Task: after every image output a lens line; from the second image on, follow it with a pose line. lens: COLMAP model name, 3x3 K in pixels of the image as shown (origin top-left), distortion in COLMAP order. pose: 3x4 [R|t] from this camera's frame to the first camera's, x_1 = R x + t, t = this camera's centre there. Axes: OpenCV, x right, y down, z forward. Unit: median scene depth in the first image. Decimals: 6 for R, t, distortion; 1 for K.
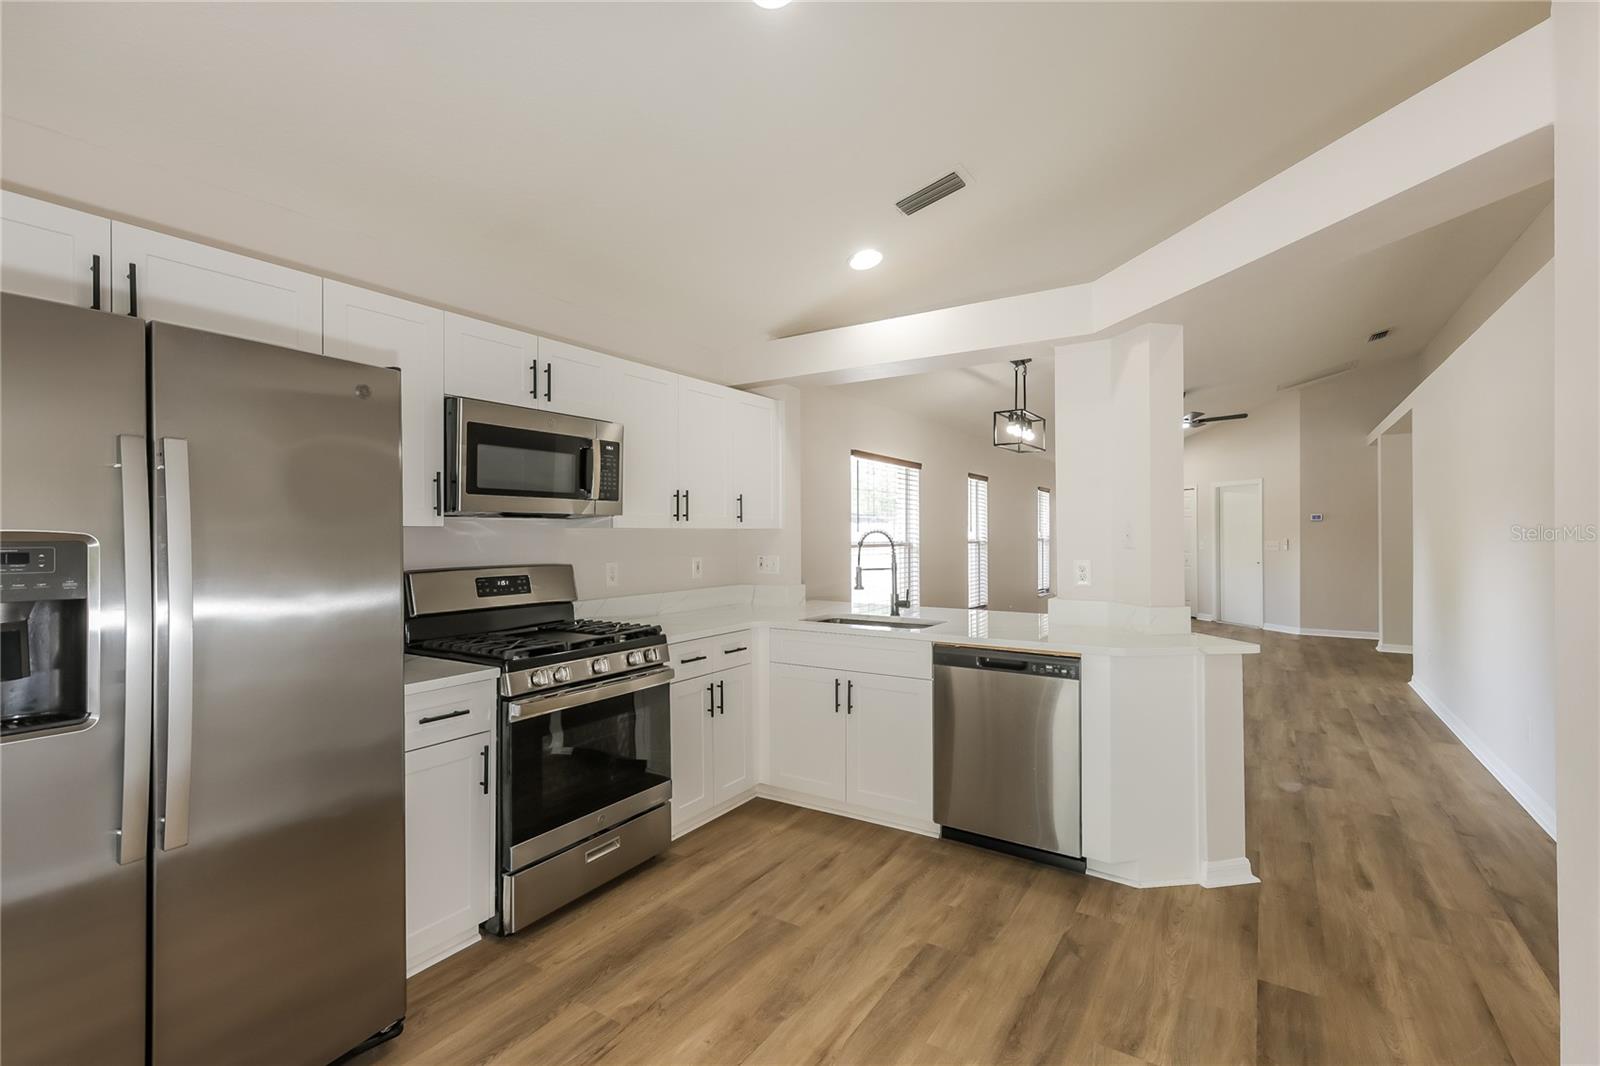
lens RADIAL K [[709.5, 0, 800.0], [0, 709.5, 533.0], [0, 0, 1]] dist [0.002480, 0.000968]
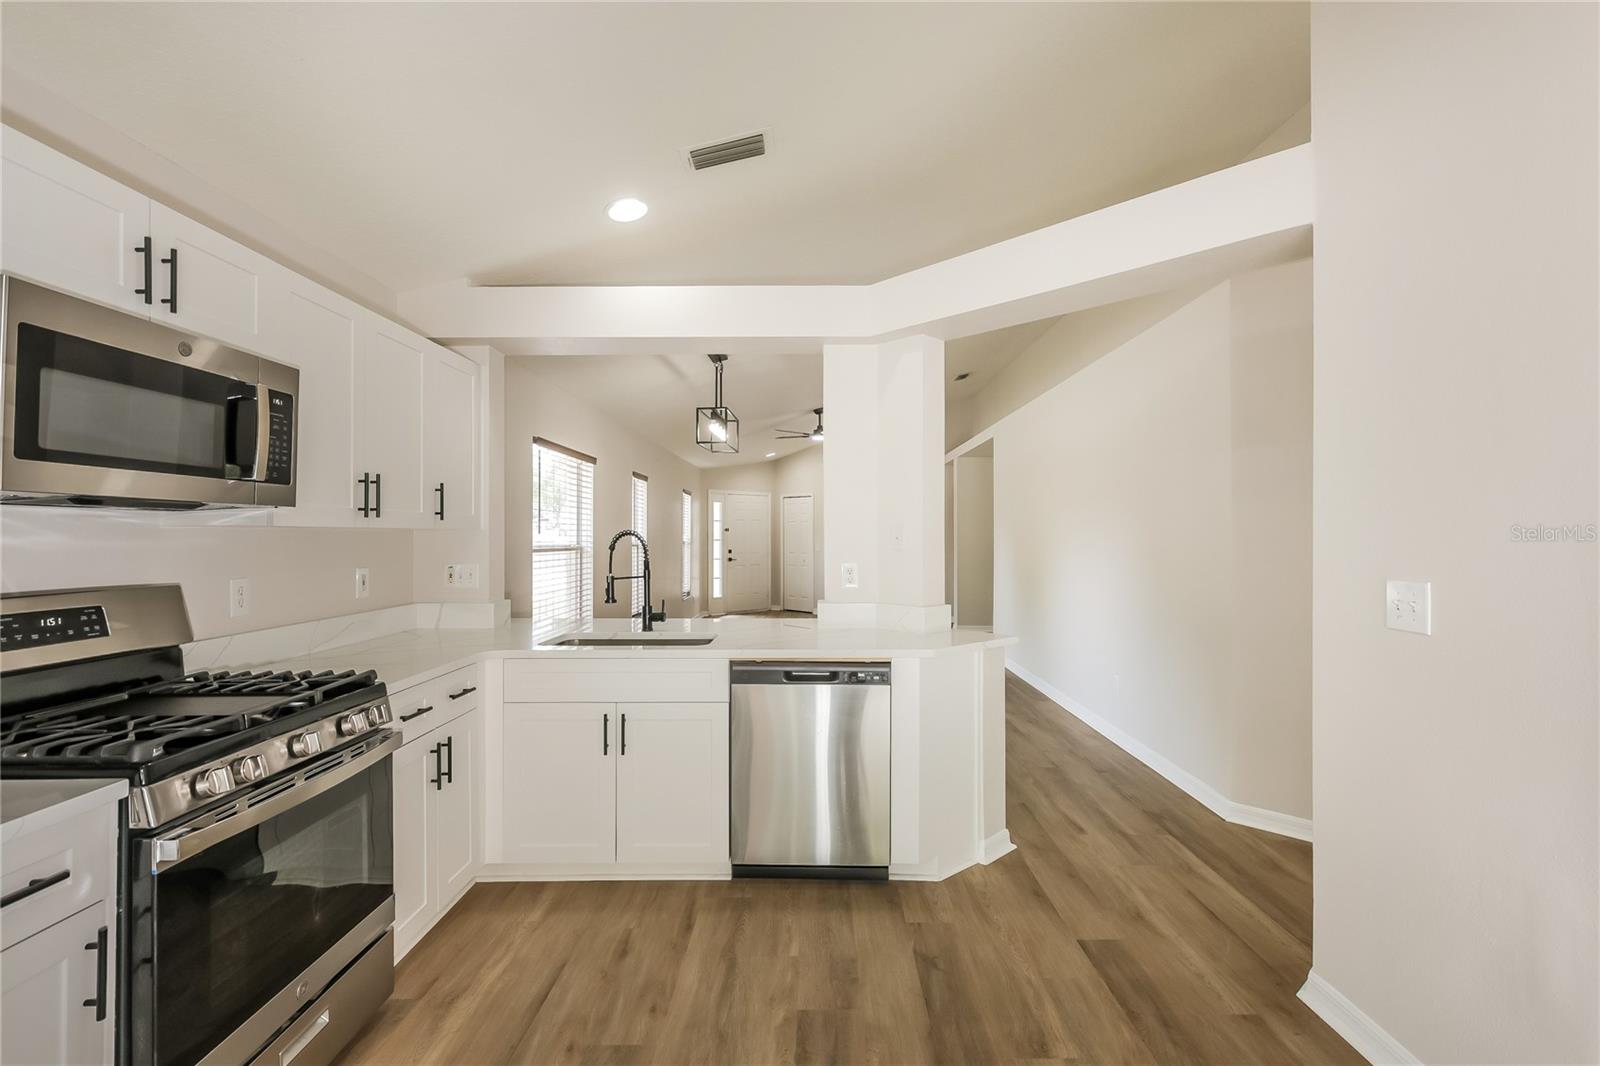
lens RADIAL K [[722.5, 0, 800.0], [0, 722.5, 533.0], [0, 0, 1]] dist [-0.000620, 0.000410]
pose [[0.842747, 0.004328, 0.538293, -0.229621], [-0.002169, 0.999987, -0.004644, 0.001171], [-0.538306, 0.002746, 0.842745, 0.200827]]
